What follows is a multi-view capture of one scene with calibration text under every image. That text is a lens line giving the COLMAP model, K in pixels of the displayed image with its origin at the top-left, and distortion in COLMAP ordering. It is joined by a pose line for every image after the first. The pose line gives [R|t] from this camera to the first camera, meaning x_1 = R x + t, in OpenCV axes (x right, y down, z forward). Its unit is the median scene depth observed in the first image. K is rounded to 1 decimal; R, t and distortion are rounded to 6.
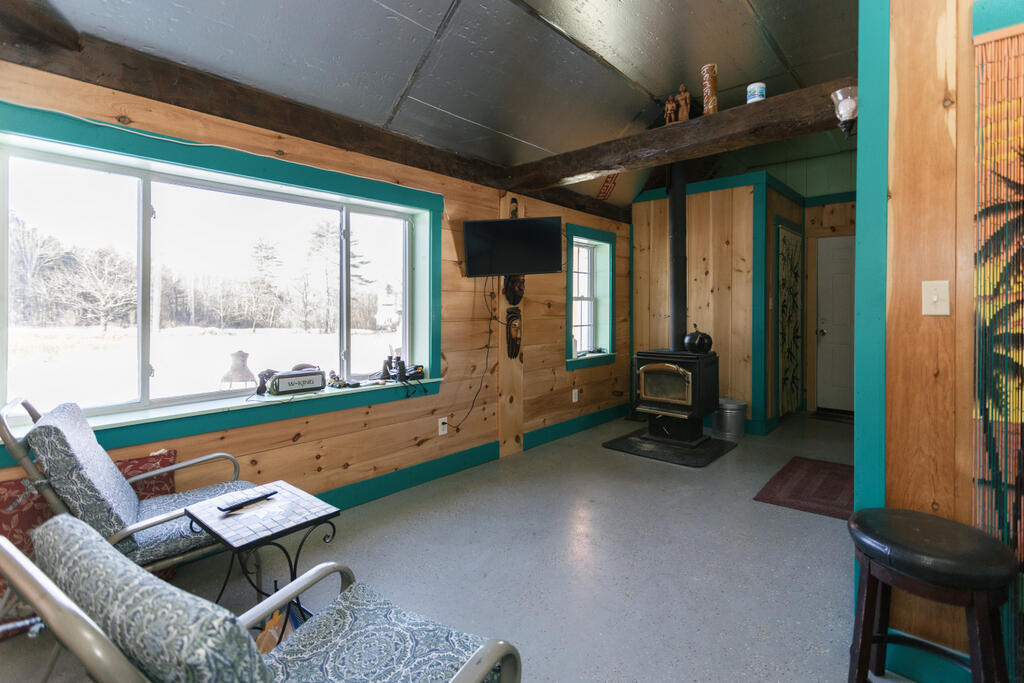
lens RADIAL K [[481.7, 0, 512.3], [0, 481.7, 304.9], [0, 0, 1]] dist [-0.000091, 0.000563]
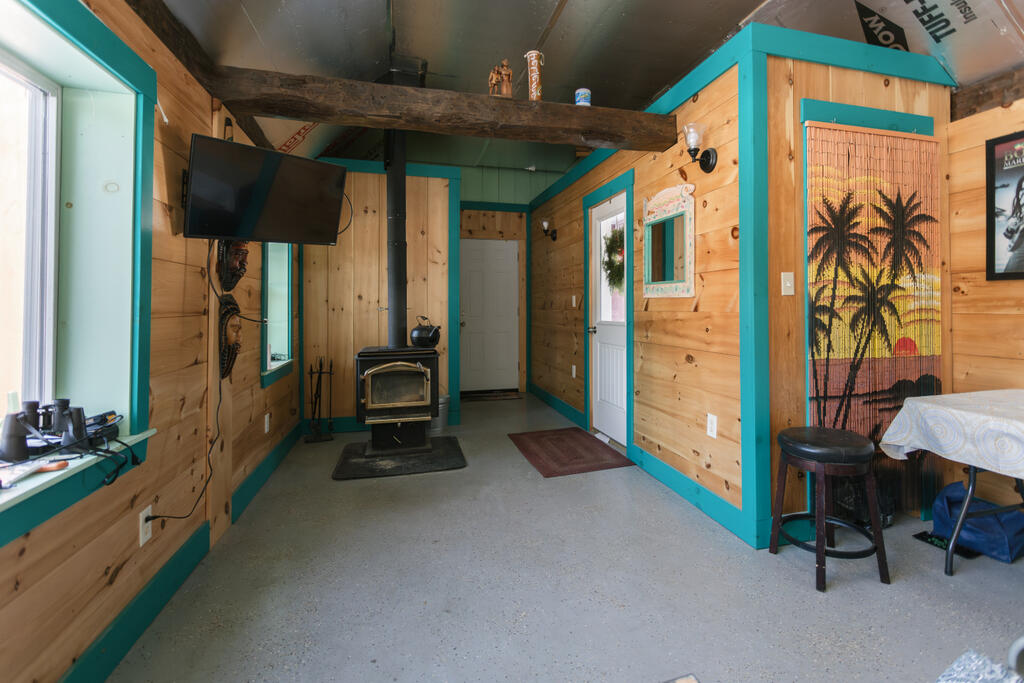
lens RADIAL K [[502.4, 0, 513.2], [0, 502.4, 299.4], [0, 0, 1]] dist [-0.000585, 0.000583]
pose [[0.521806, 0.009519, 0.853011, -0.397793], [0.002918, 0.999912, -0.012943, 0.022995], [-0.853059, 0.009243, 0.521732, 0.398260]]
